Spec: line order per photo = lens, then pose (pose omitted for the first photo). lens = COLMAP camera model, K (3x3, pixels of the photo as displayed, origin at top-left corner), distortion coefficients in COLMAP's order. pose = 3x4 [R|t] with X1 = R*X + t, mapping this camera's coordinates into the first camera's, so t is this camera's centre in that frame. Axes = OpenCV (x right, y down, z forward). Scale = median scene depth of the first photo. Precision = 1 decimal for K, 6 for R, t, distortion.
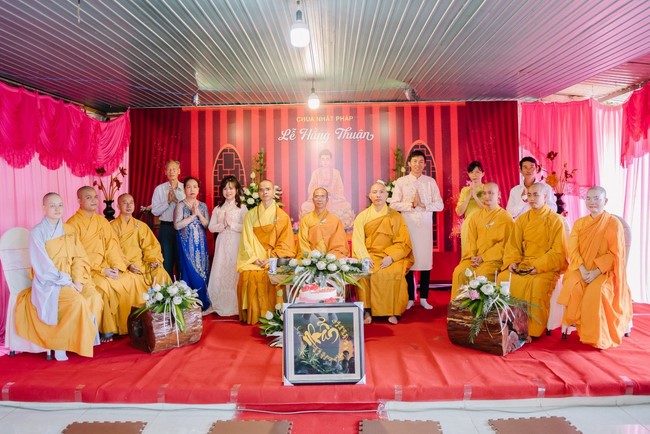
lens RADIAL K [[563.8, 0, 312.0], [0, 563.8, 201.0], [0, 0, 1]] dist [-0.112225, 0.083058]
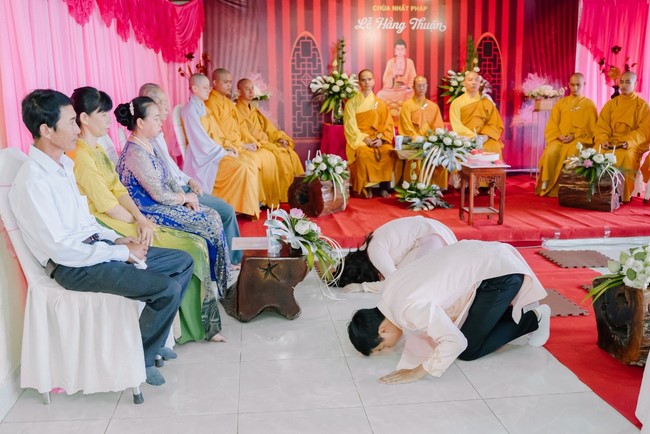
lens RADIAL K [[619.8, 0, 304.1], [0, 619.8, 254.4], [0, 0, 1]] dist [-0.124597, 0.110135]
pose [[0.991842, -0.026921, 0.124595, -0.320203], [-0.001724, 0.974521, 0.224291, 0.044930], [-0.127459, -0.222677, 0.966524, -0.151112]]
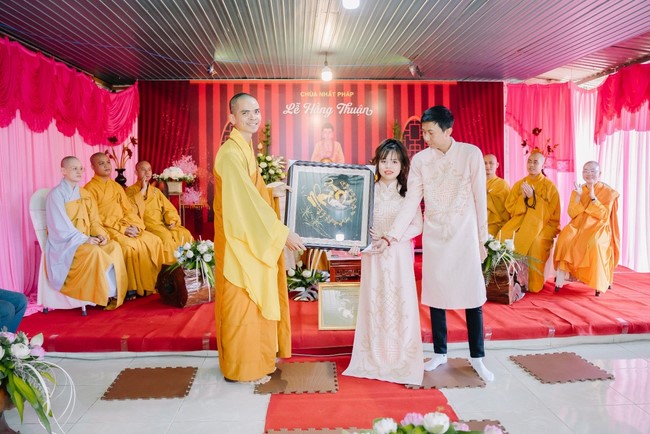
lens RADIAL K [[526.1, 0, 325.0], [0, 526.1, 217.0], [0, 0, 1]] dist [-0.103869, 0.066115]
pose [[0.995826, 0.002248, 0.091246, -0.075874], [-0.007751, 0.998168, 0.060005, 0.027915], [-0.090944, -0.060461, 0.994019, 0.004460]]
